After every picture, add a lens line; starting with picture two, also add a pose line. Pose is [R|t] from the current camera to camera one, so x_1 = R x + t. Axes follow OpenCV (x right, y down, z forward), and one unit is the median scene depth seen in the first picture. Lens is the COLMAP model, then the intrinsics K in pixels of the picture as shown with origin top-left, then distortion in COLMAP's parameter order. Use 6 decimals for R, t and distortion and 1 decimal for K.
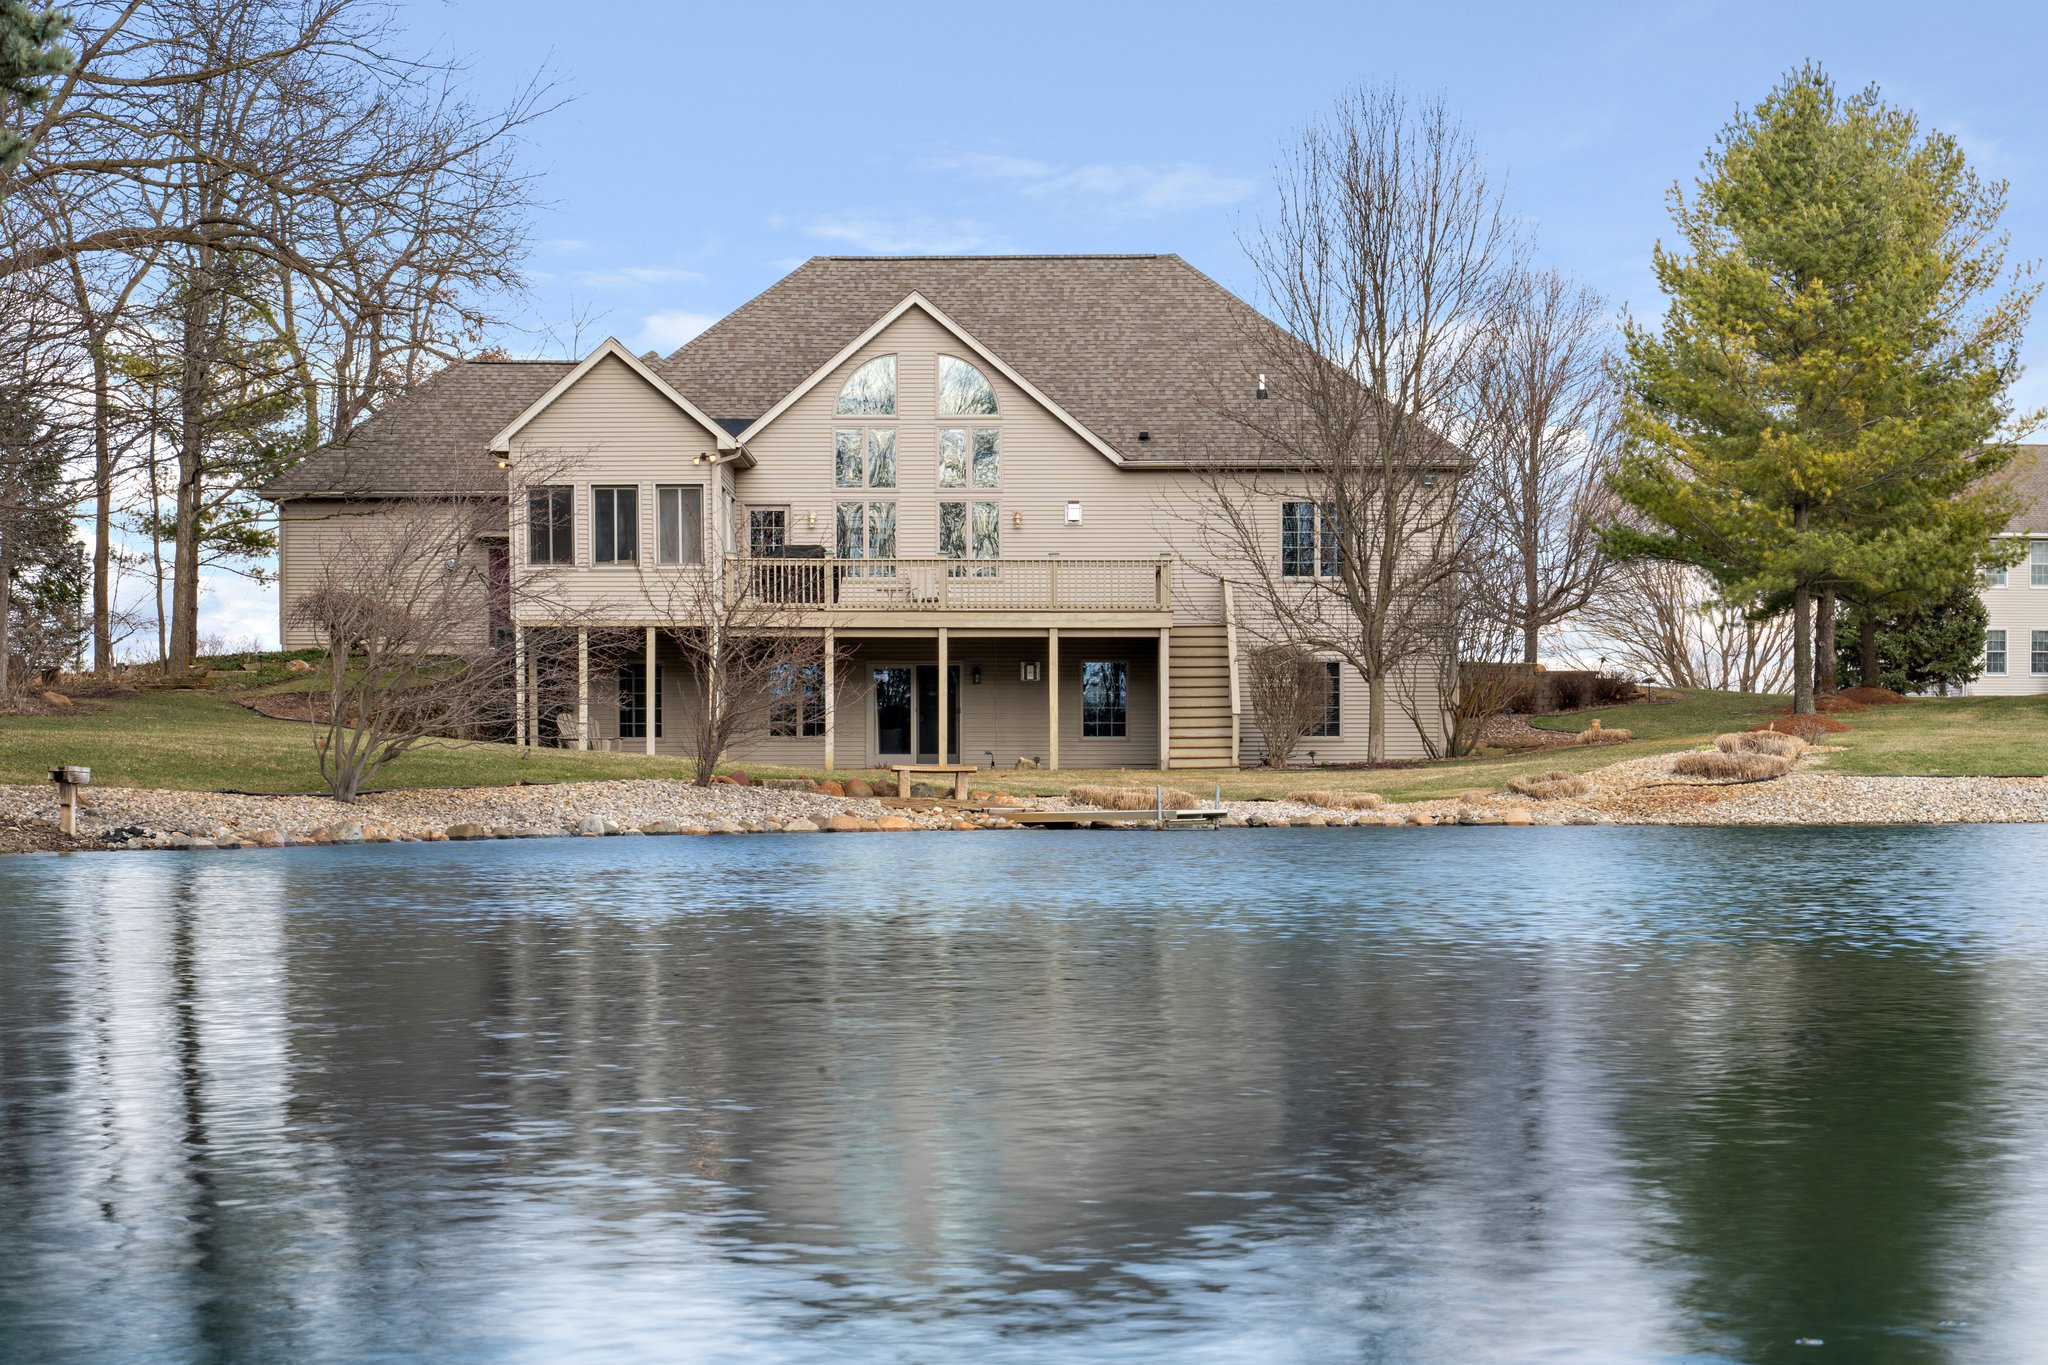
lens RADIAL K [[4393.5, 0, 1025.1], [0, 4393.5, 679.0], [0, 0, 1]] dist [0.076201, 0.000000]
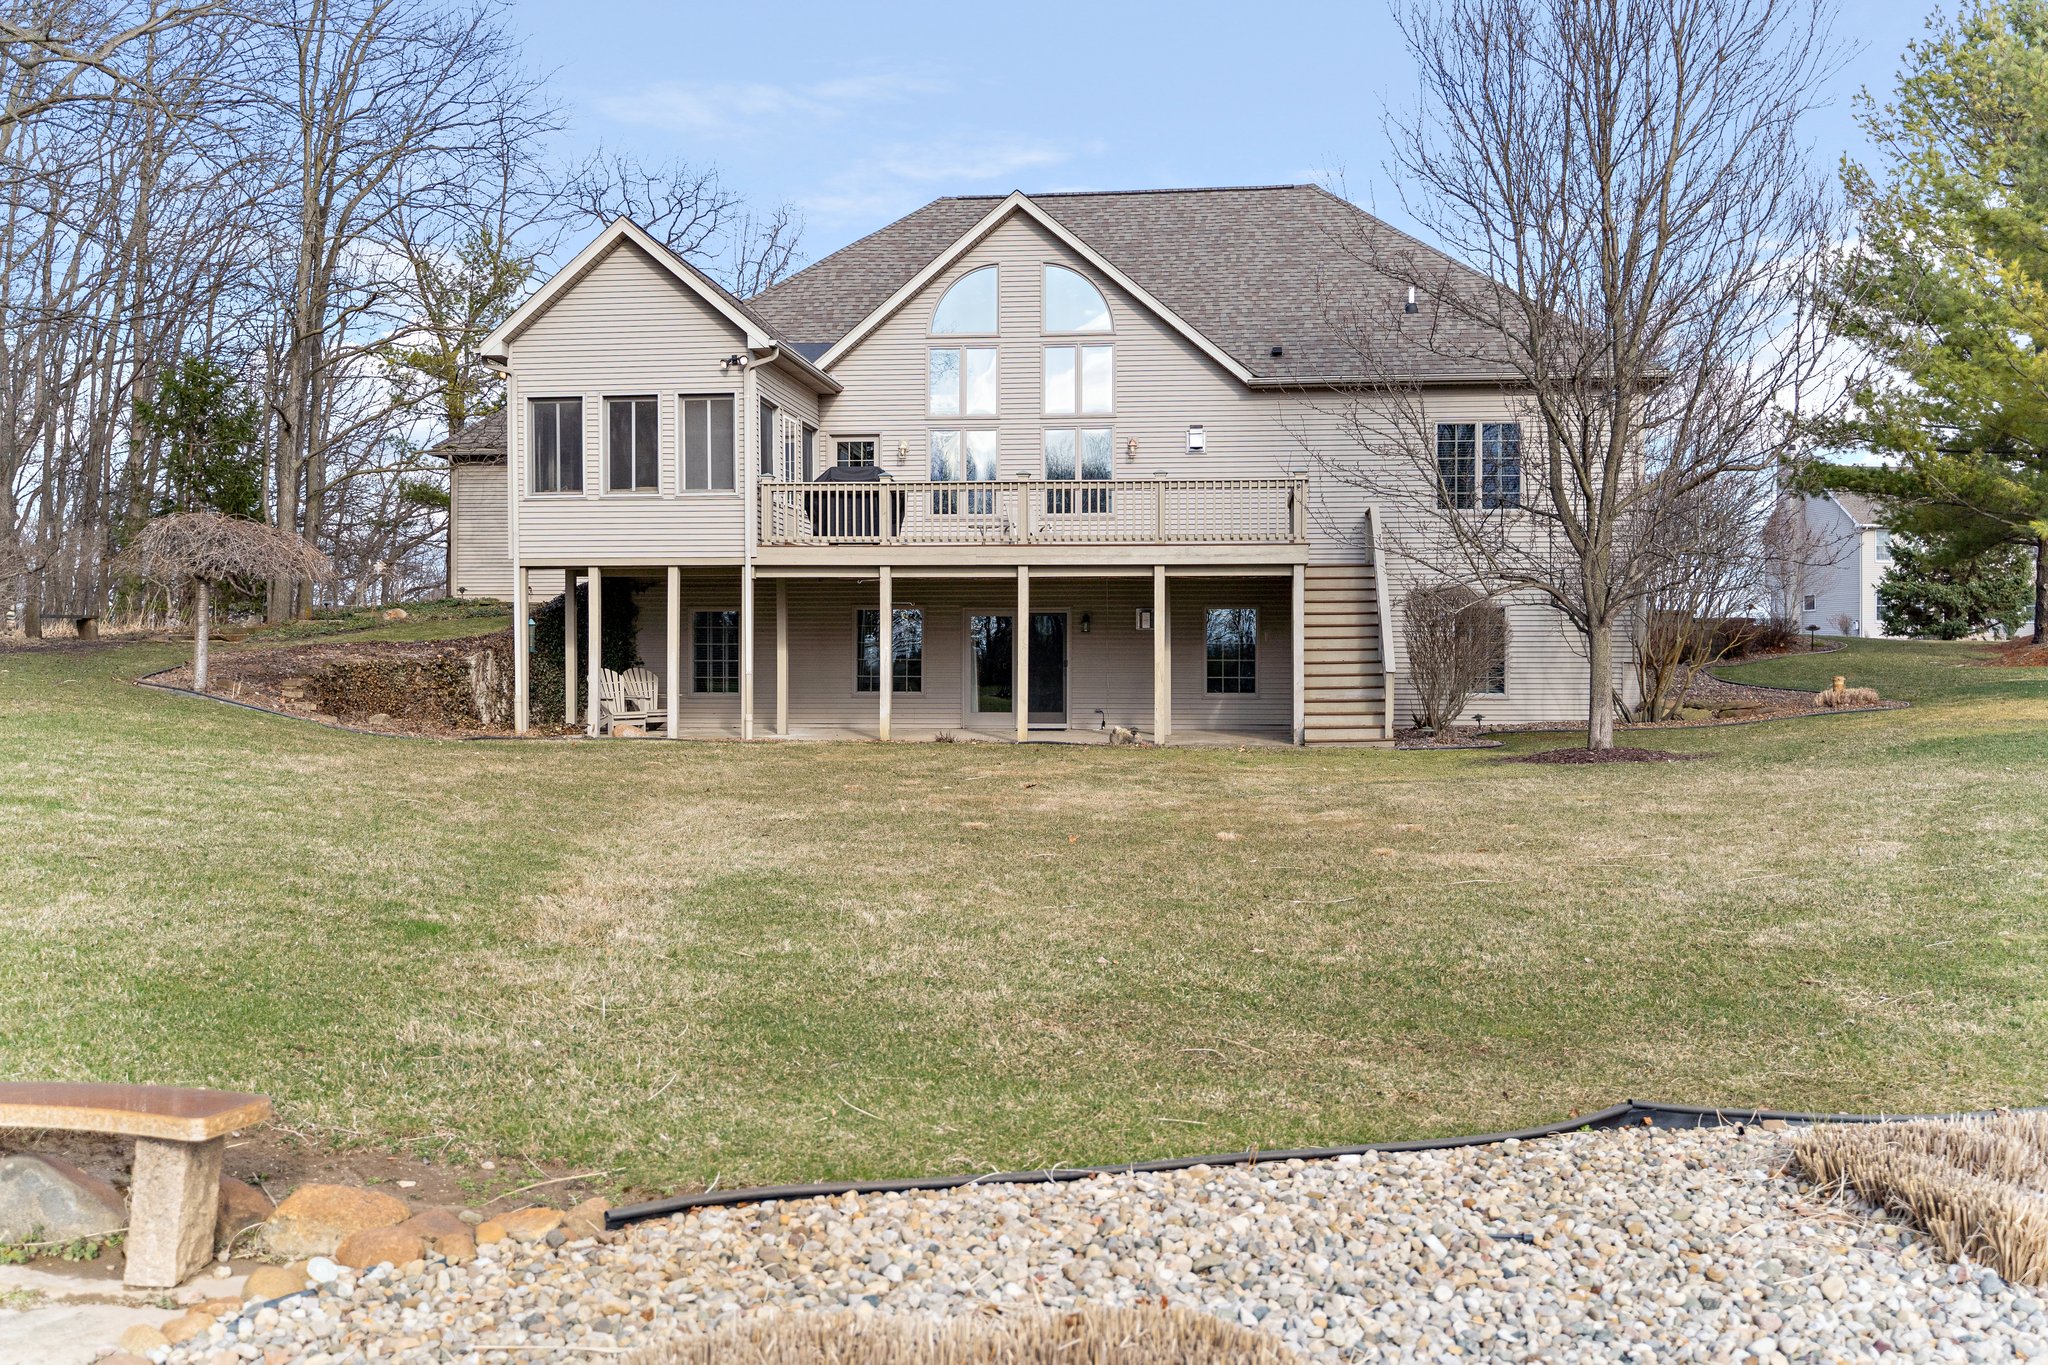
lens RADIAL K [[1948.5, 0, 1027.1], [0, 1948.5, 690.8], [0, 0, 1]] dist [0.020097, 0.000000]
pose [[0.993857, 0.001533, -0.110662, 0.021524], [0.002117, 0.999458, 0.032856, -0.000349], [0.110652, -0.032889, 0.993315, 0.631421]]
